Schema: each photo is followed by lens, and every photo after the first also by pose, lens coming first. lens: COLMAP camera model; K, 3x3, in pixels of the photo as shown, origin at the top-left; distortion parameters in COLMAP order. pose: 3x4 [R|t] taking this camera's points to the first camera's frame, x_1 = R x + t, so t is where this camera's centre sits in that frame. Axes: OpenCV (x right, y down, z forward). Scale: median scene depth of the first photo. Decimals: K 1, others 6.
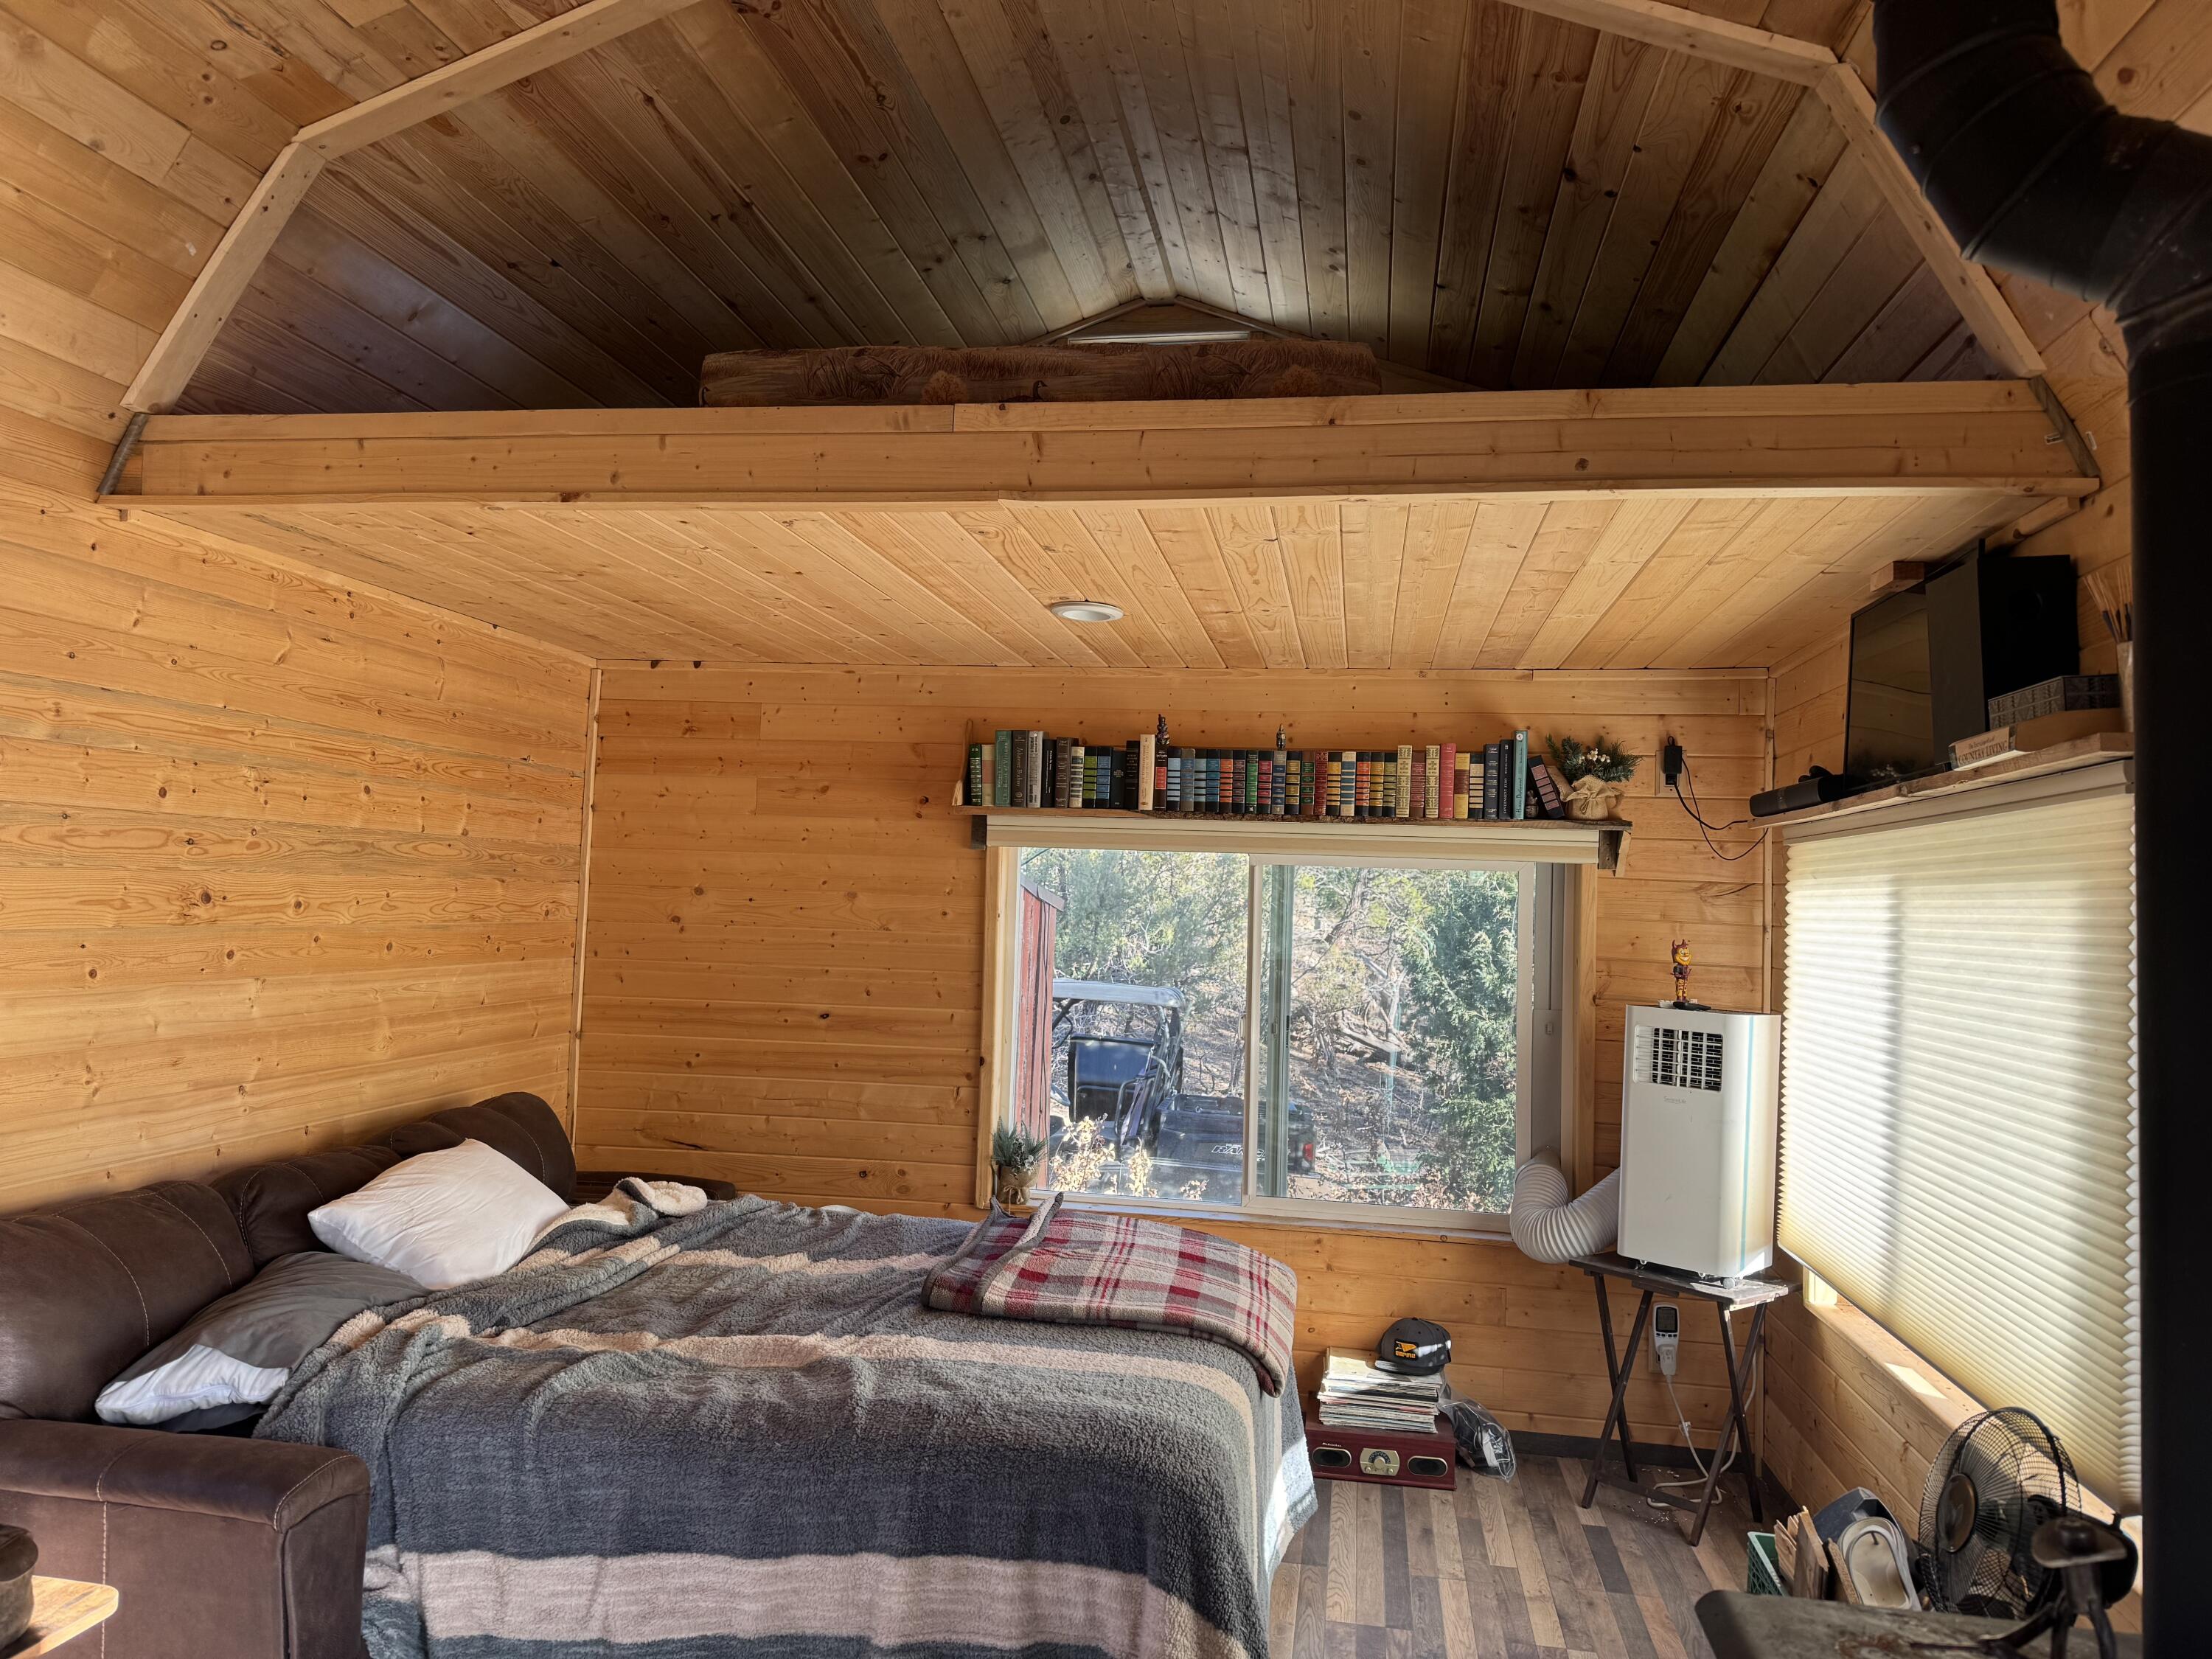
lens RADIAL K [[1511.4, 0, 1106.0], [0, 1511.4, 829.5], [0, 0, 1]] dist [0.114882, -0.194309]
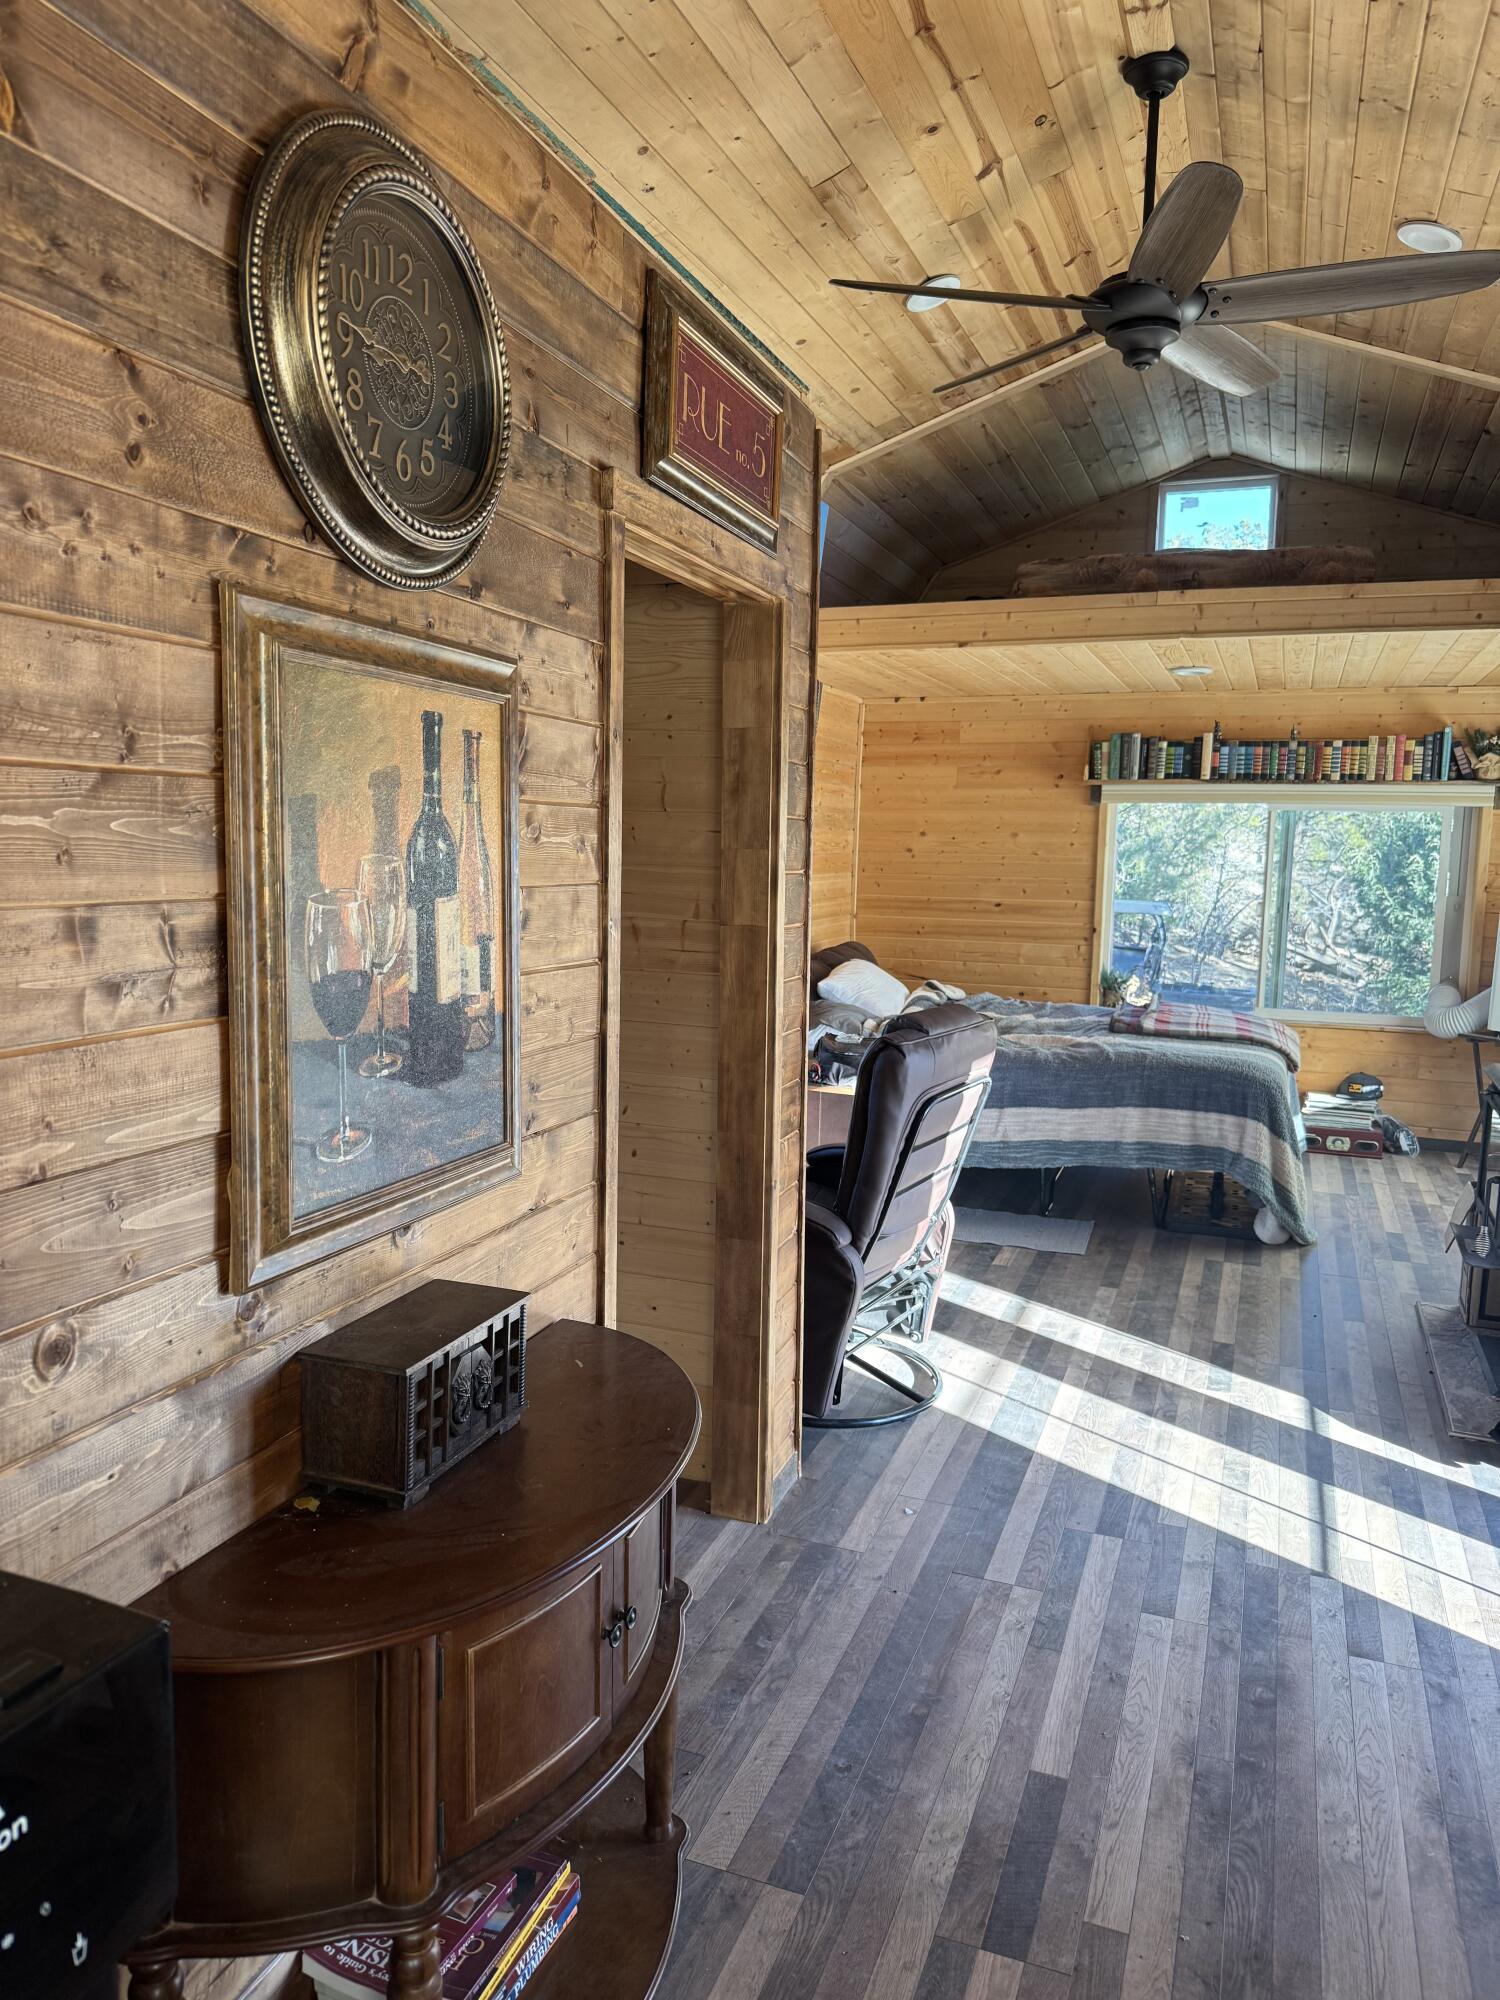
lens RADIAL K [[1520.7, 0, 645.0], [0, 1520.7, 1030.9], [0, 0, 1]] dist [0.124665, -0.293509]
pose [[0.976071, 0.011709, -0.217135, -0.207465], [0.024007, 0.986642, 0.161124, -0.027579], [0.216121, -0.162482, 0.962752, -0.827620]]
